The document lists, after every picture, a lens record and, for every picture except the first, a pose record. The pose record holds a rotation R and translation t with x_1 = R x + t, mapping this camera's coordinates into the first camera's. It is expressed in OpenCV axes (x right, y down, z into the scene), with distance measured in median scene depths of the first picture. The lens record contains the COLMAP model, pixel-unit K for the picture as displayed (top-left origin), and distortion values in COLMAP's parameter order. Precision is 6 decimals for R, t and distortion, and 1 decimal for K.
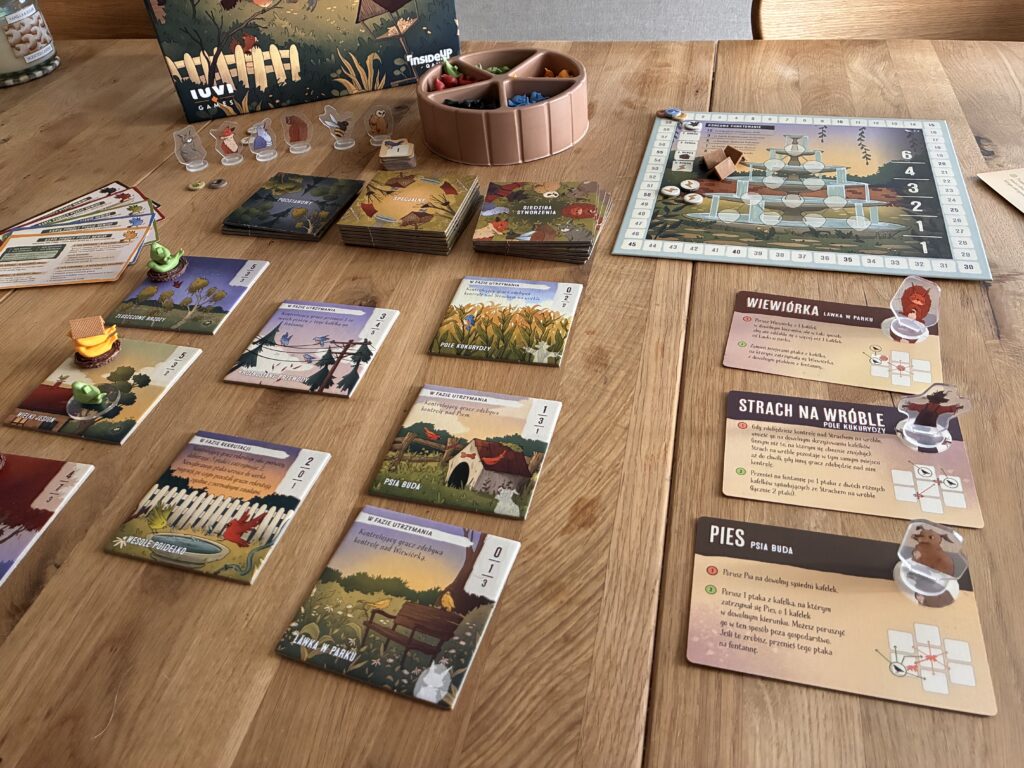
lens RADIAL K [[774.2, 0, 517.6], [0, 774.2, 386.4], [0, 0, 1]] dist [0.009615, -0.003399]
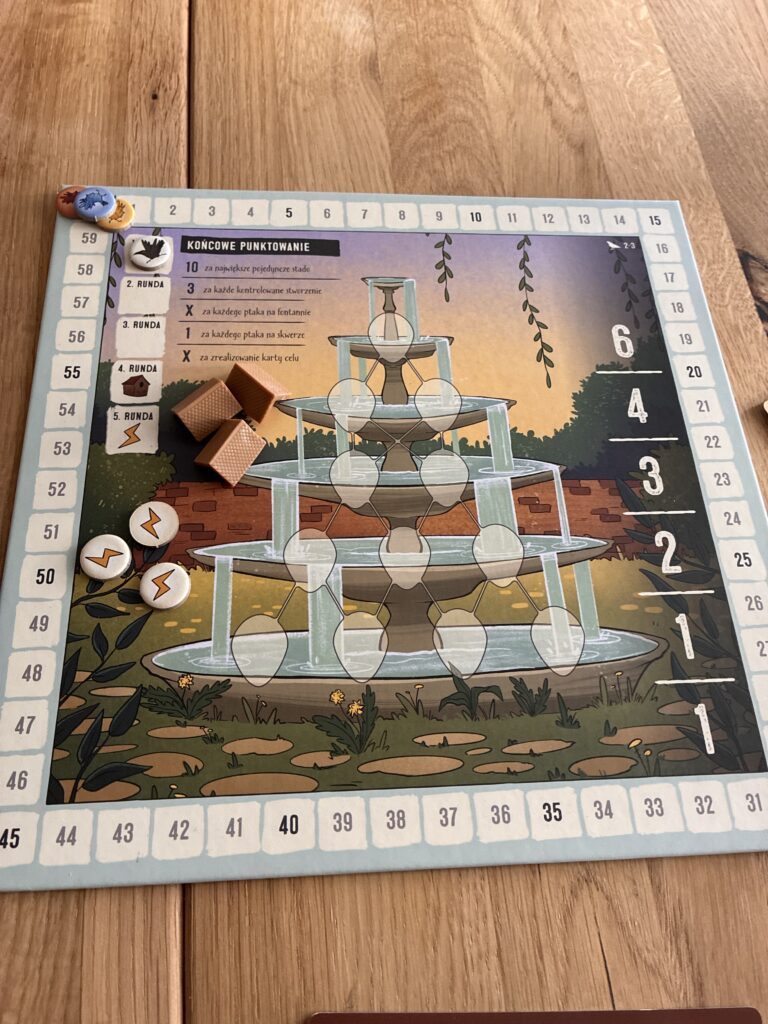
lens RADIAL K [[793.4, 0, 381.5], [0, 793.4, 515.6], [0, 0, 1]] dist [0.015036, -0.043244]
pose [[0.938188, -0.219488, 0.267635, 0.277613], [0.096749, 0.908703, 0.406076, -0.515445], [-0.332330, -0.355082, 0.873770, 0.759033]]
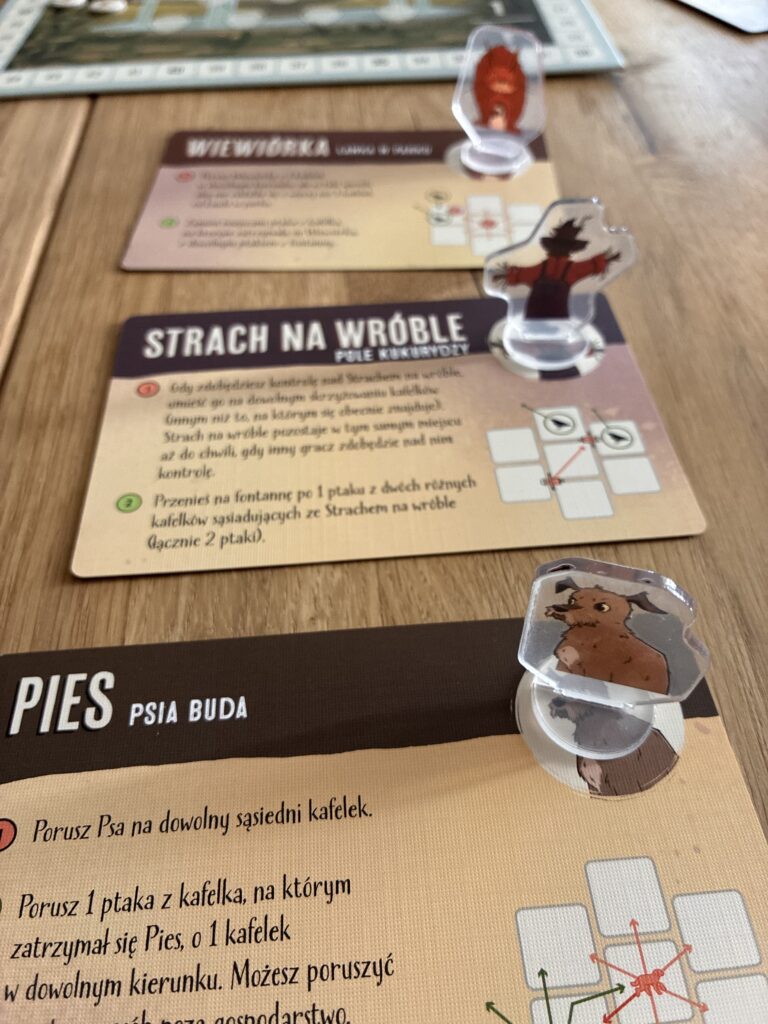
lens RADIAL K [[793.4, 0, 381.5], [0, 793.4, 515.6], [0, 0, 1]] dist [0.015036, -0.043244]
pose [[0.950444, -0.195074, 0.242078, 0.248923], [0.162248, 0.975433, 0.149017, 0.062207], [-0.265200, -0.102355, 0.958745, 0.473859]]
